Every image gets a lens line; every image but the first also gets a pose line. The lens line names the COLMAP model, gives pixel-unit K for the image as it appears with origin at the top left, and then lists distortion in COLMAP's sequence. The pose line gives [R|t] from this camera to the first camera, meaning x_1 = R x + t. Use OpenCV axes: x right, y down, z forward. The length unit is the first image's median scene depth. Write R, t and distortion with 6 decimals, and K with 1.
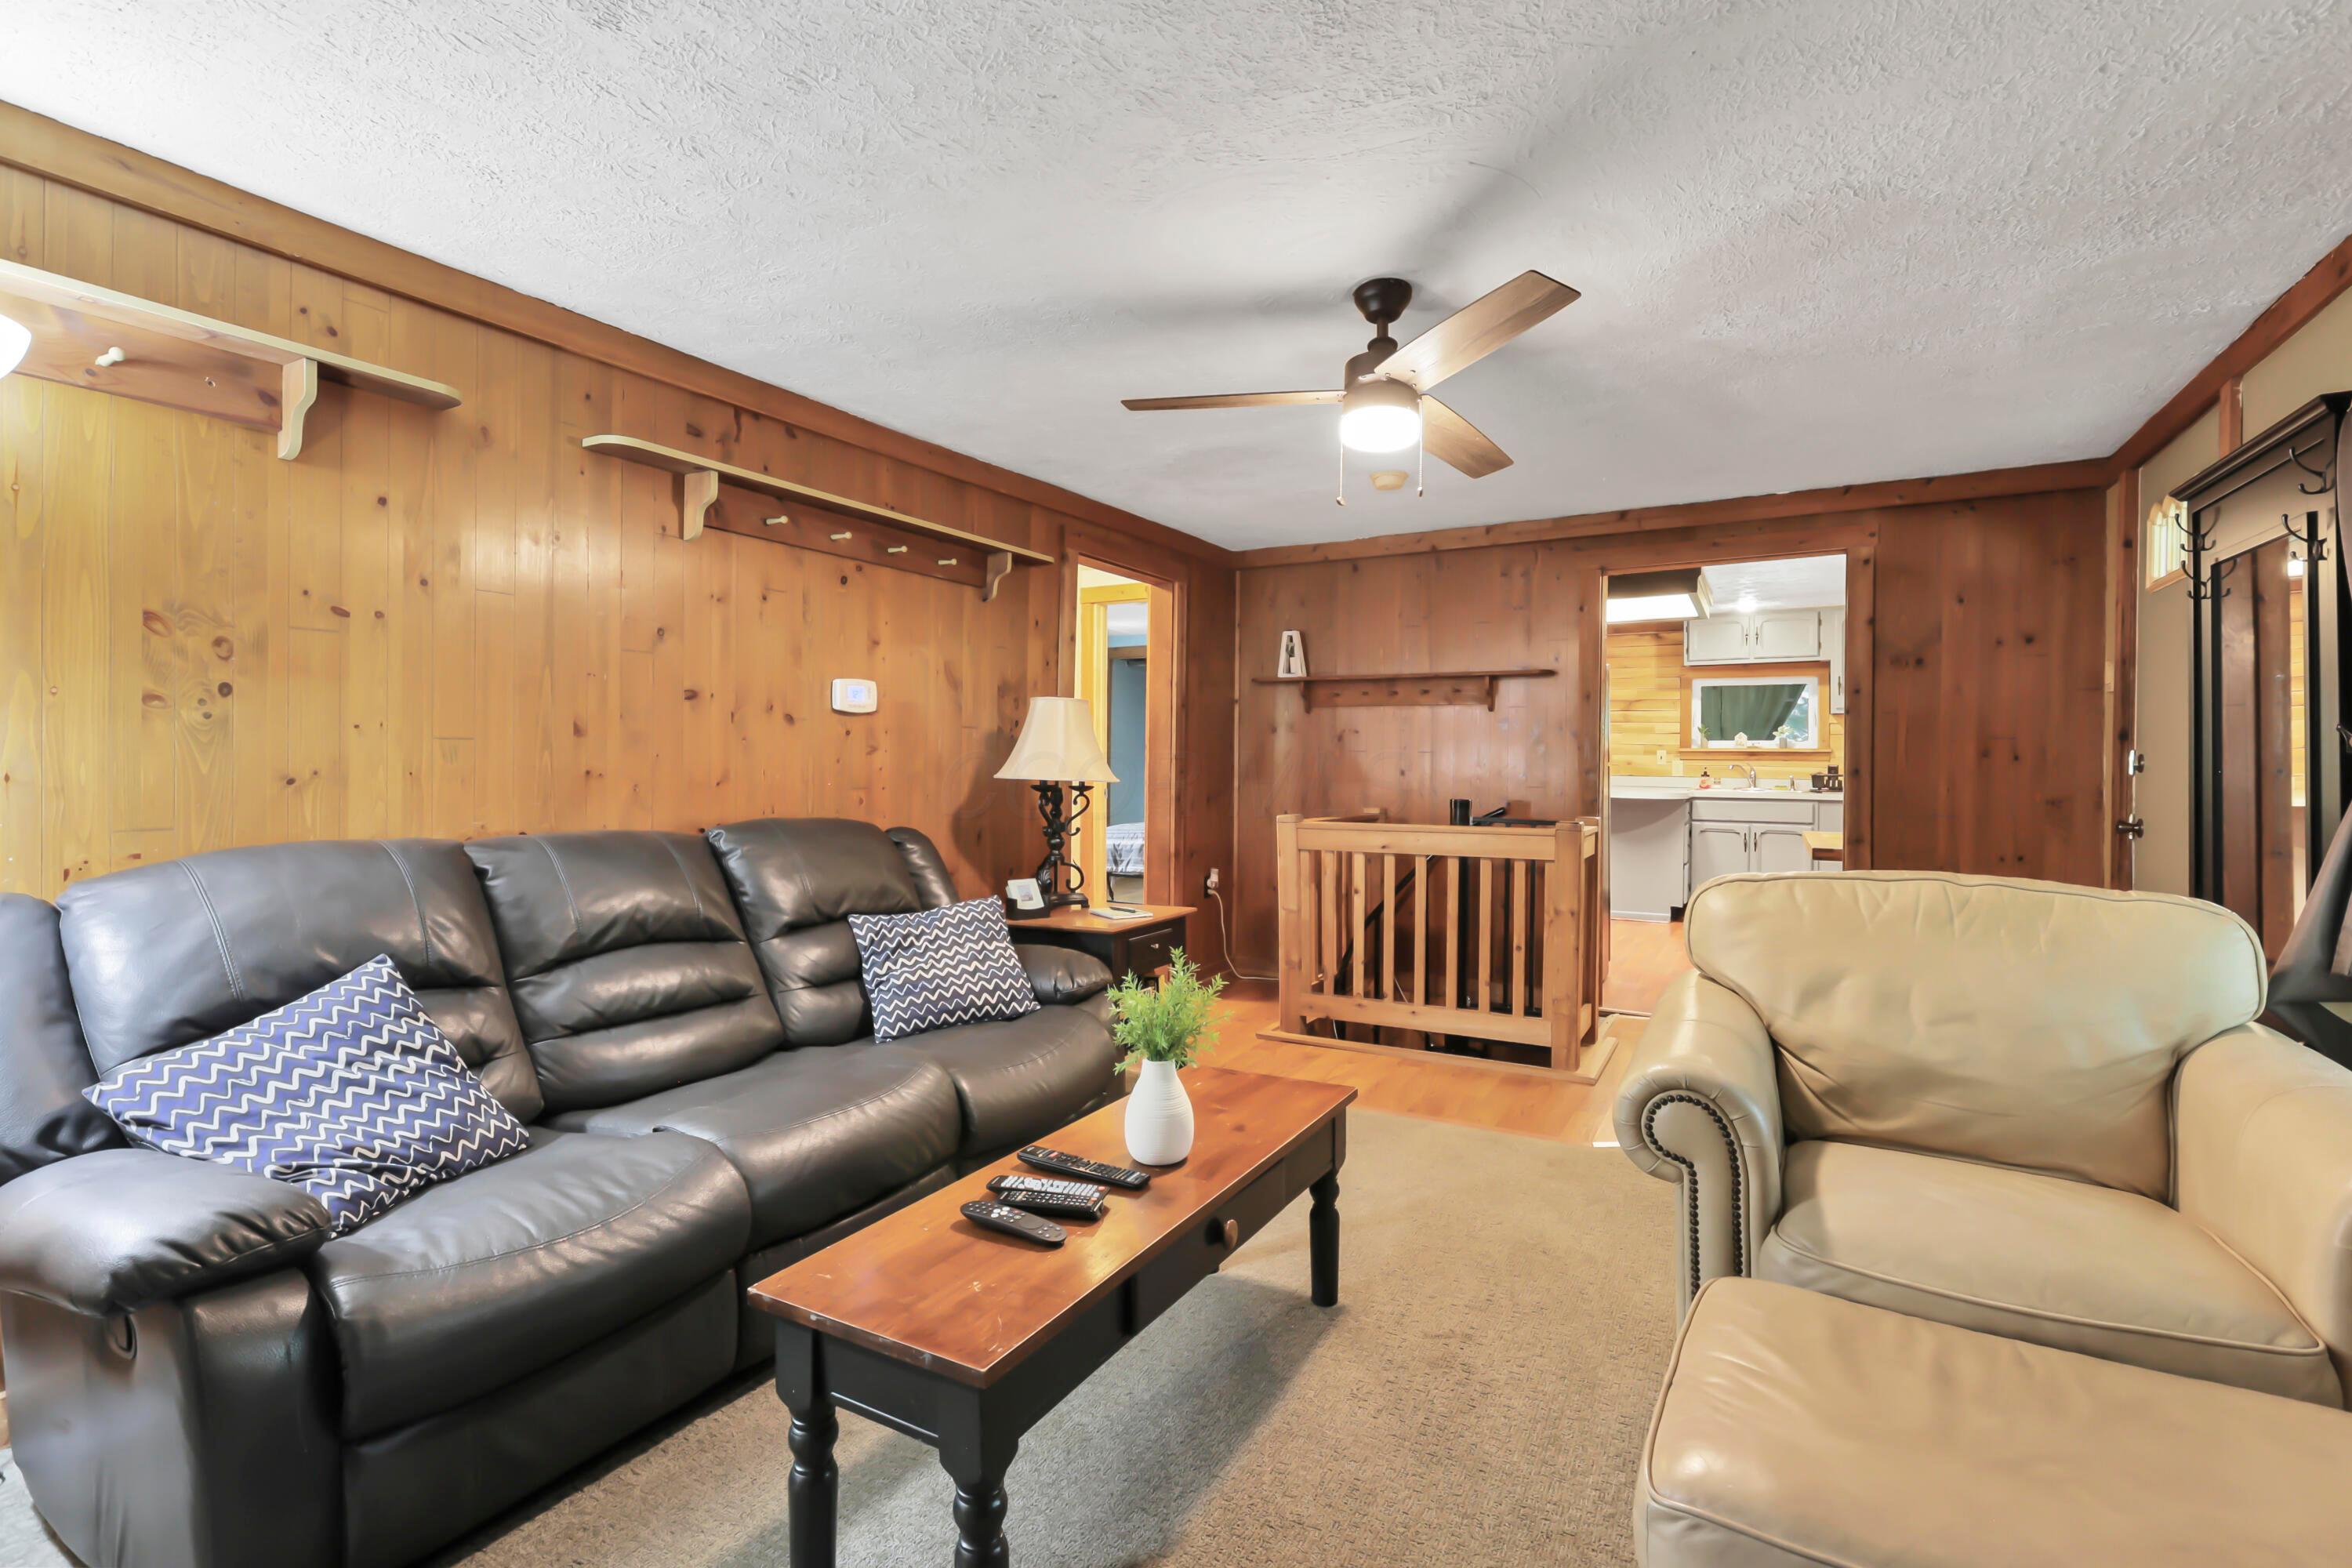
lens RADIAL K [[1089.1, 0, 1185.5], [0, 1089.1, 755.6], [0, 0, 1]] dist [-0.005402, 0.004322]
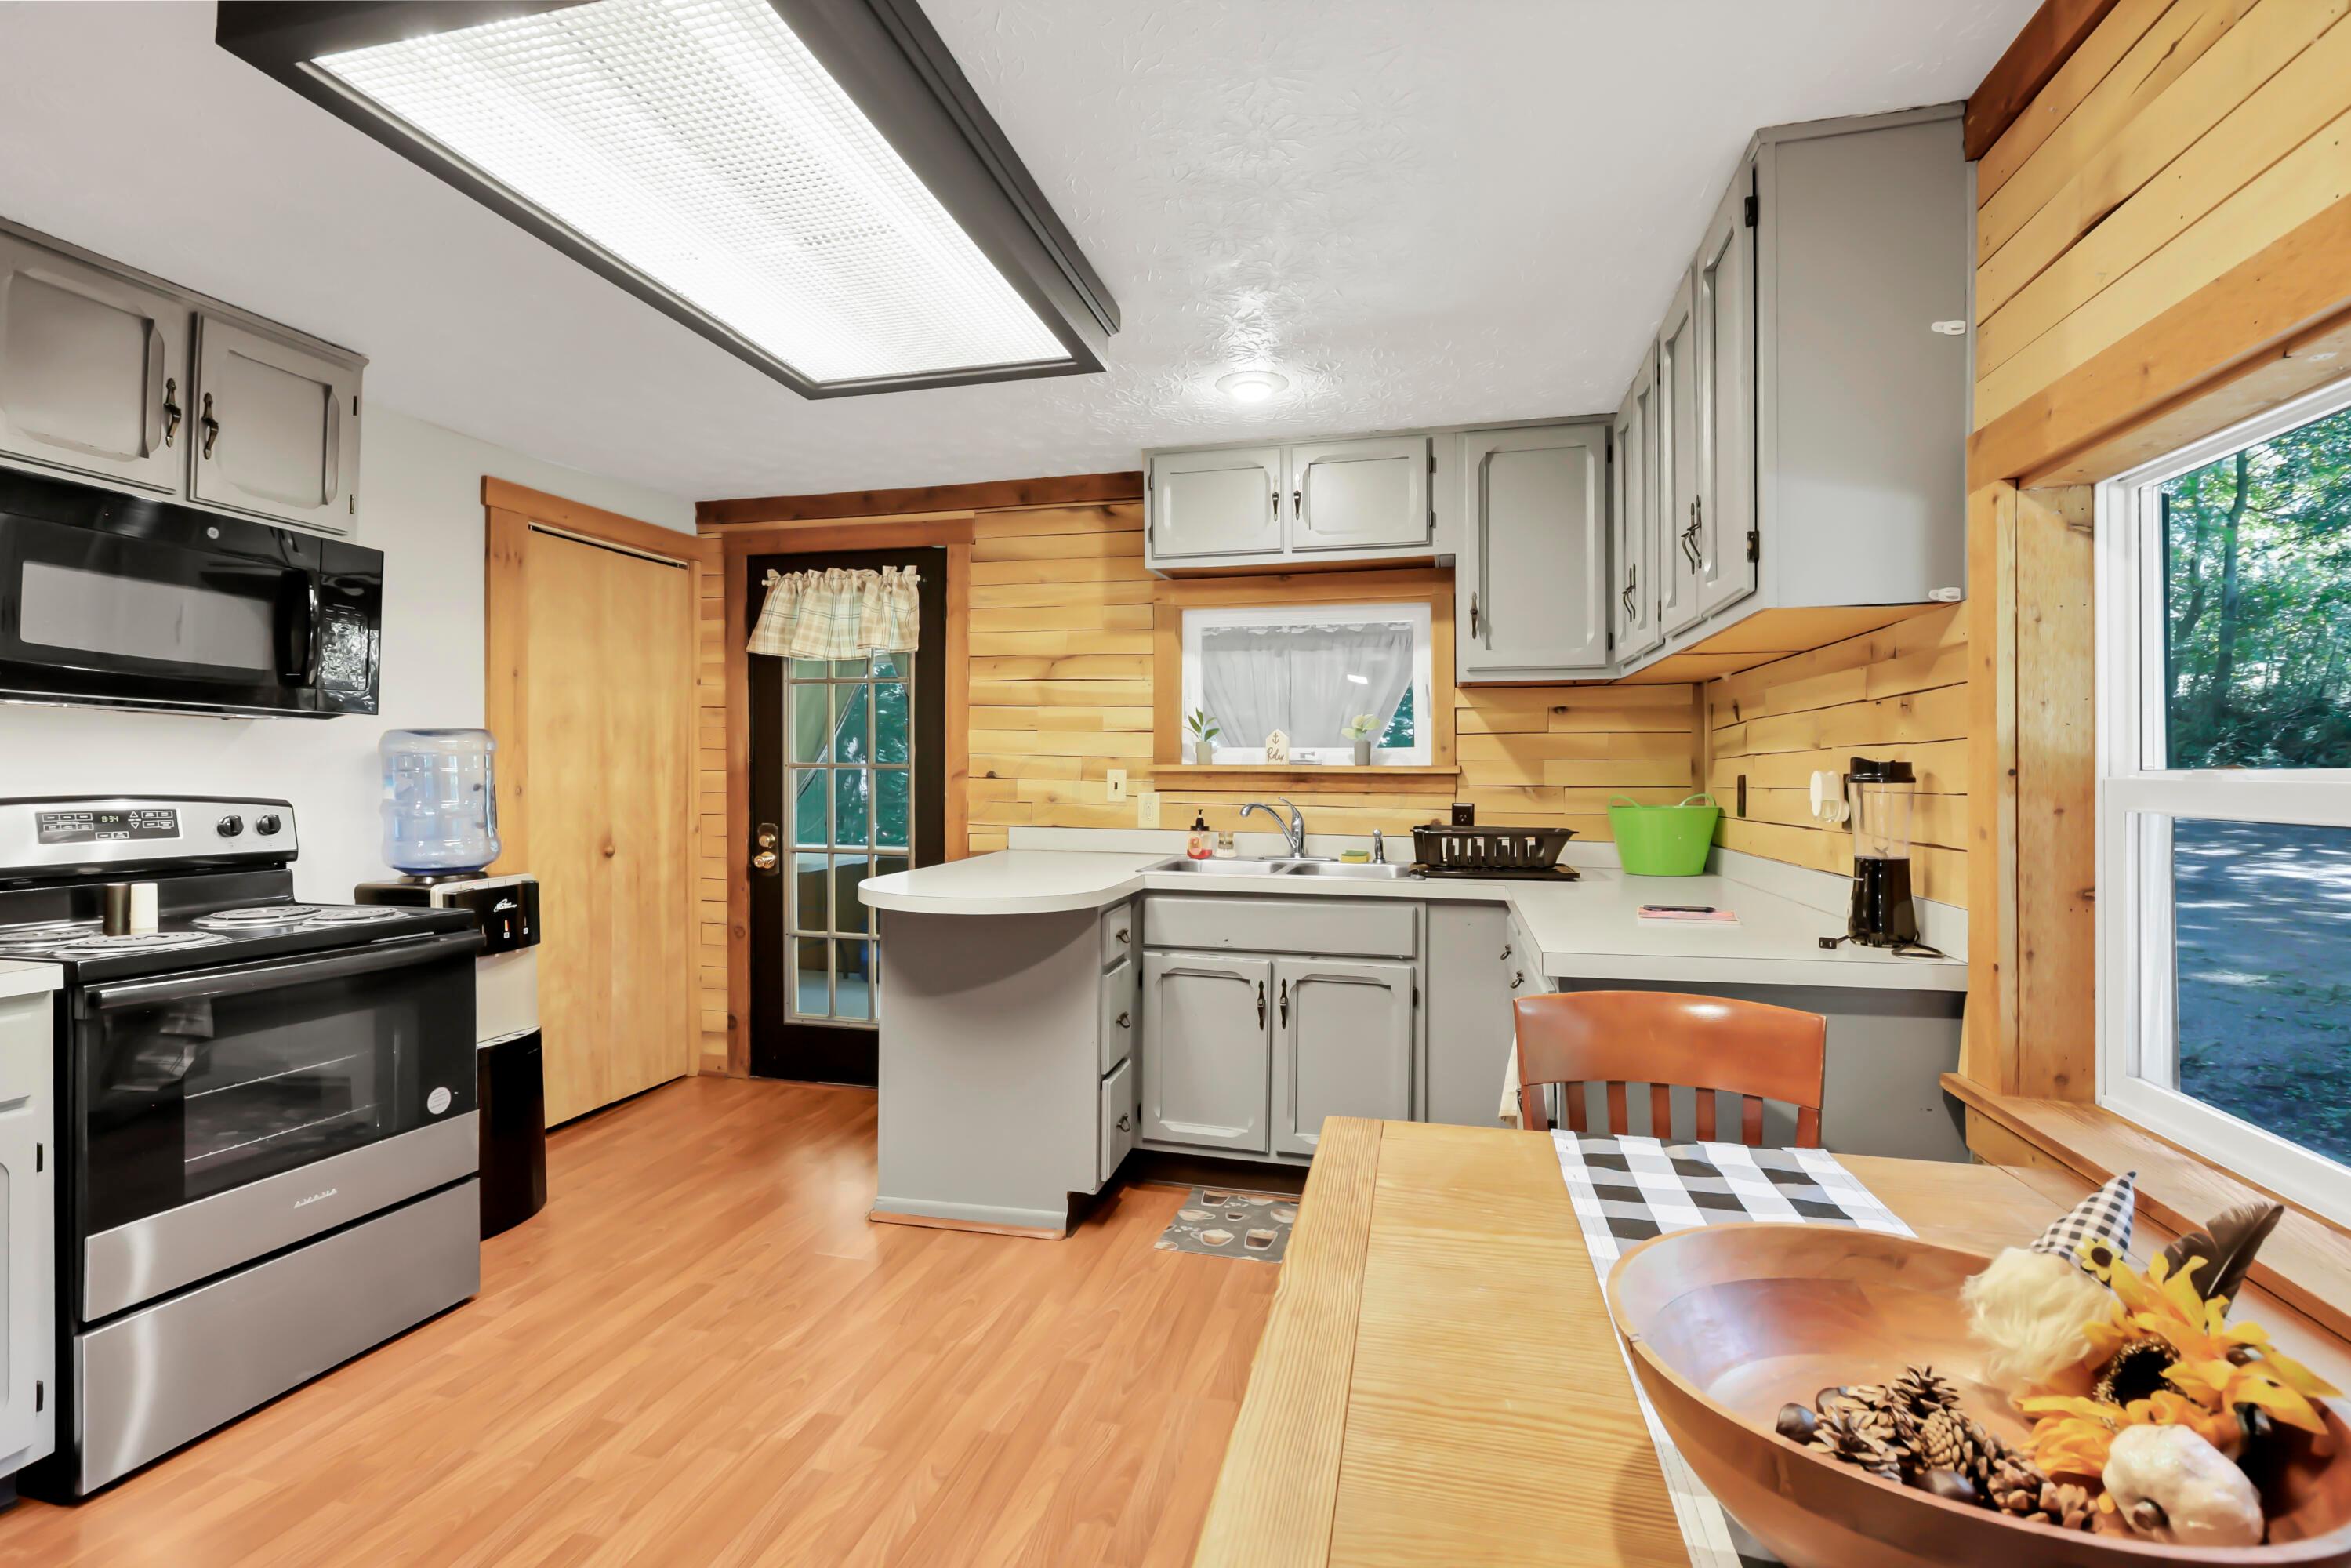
lens RADIAL K [[1088.7, 0, 1154.1], [0, 1088.7, 765.6], [0, 0, 1]] dist [-0.005402, 0.004322]
pose [[0.968493, -0.001022, 0.249039, 0.379082], [0.001455, 0.999998, -0.001555, -0.006181], [-0.249037, 0.001868, 0.968492, 0.628173]]
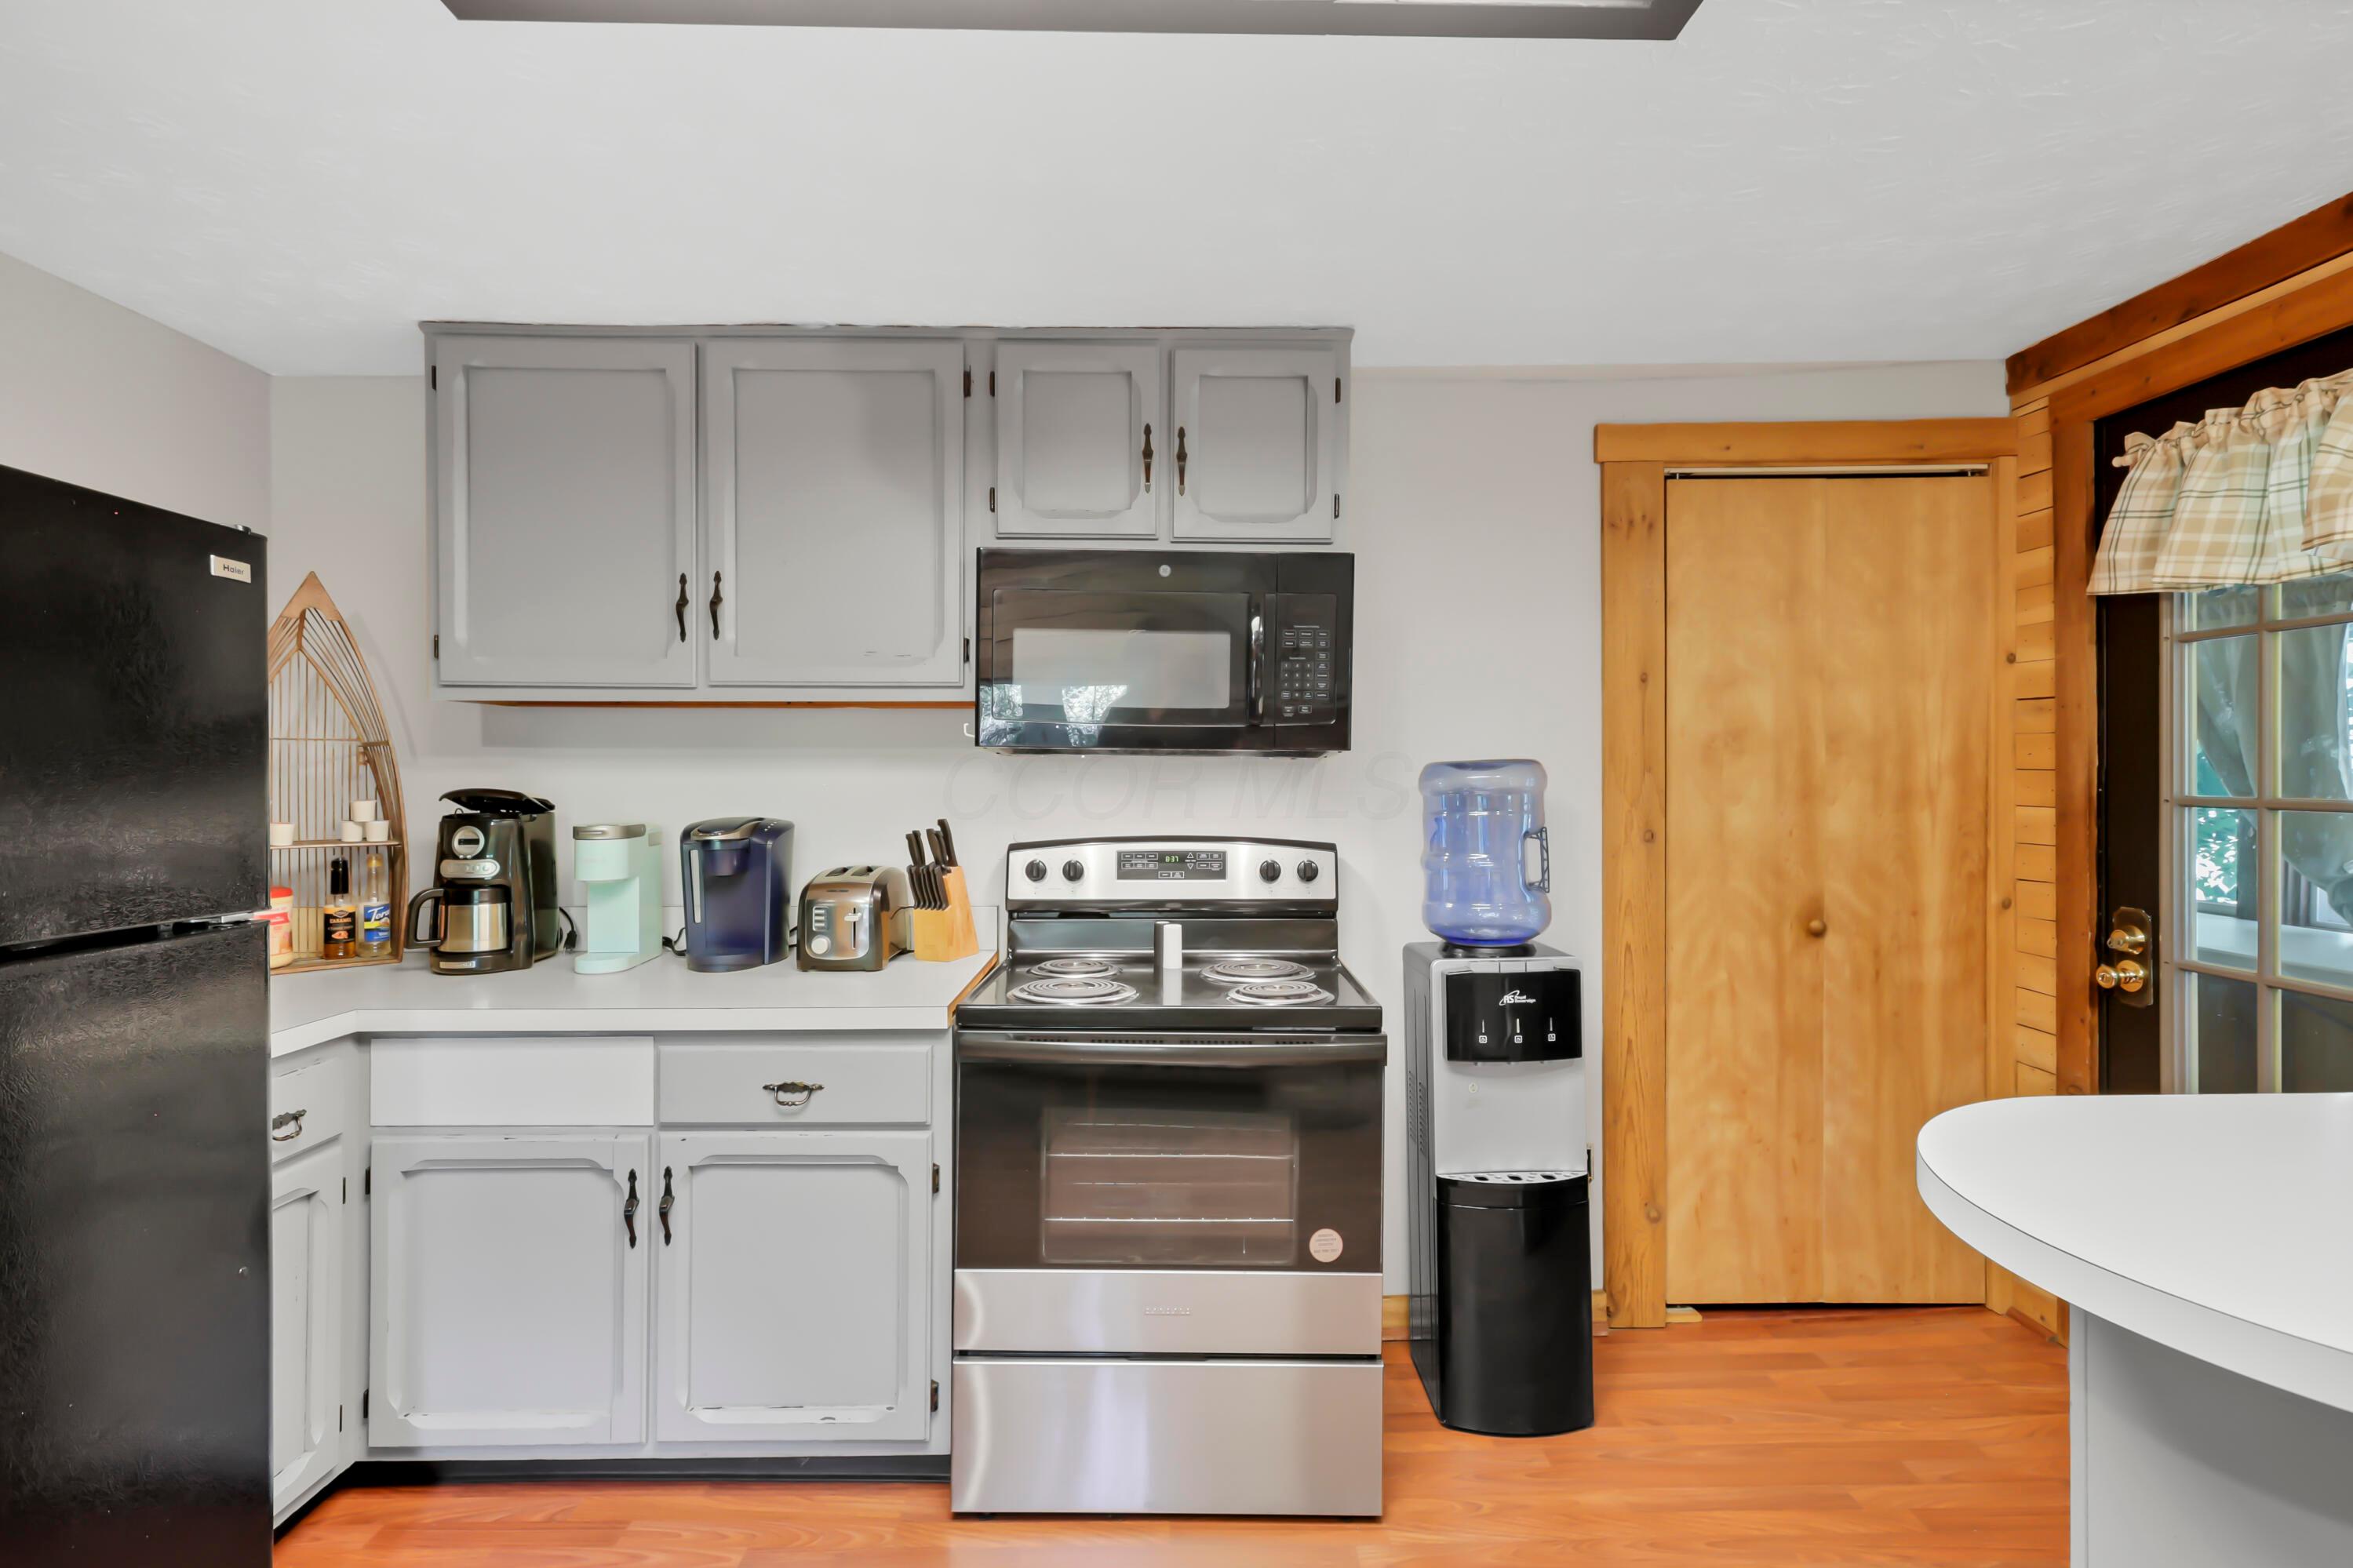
lens RADIAL K [[1089.5, 0, 1193.5], [0, 1089.5, 782.0], [0, 0, 1]] dist [-0.005402, 0.004322]
pose [[0.496990, -0.000822, -0.867756, 0.454645], [0.010273, 0.999935, 0.004936, -0.016236], [0.867695, -0.011368, 0.496967, 0.836111]]
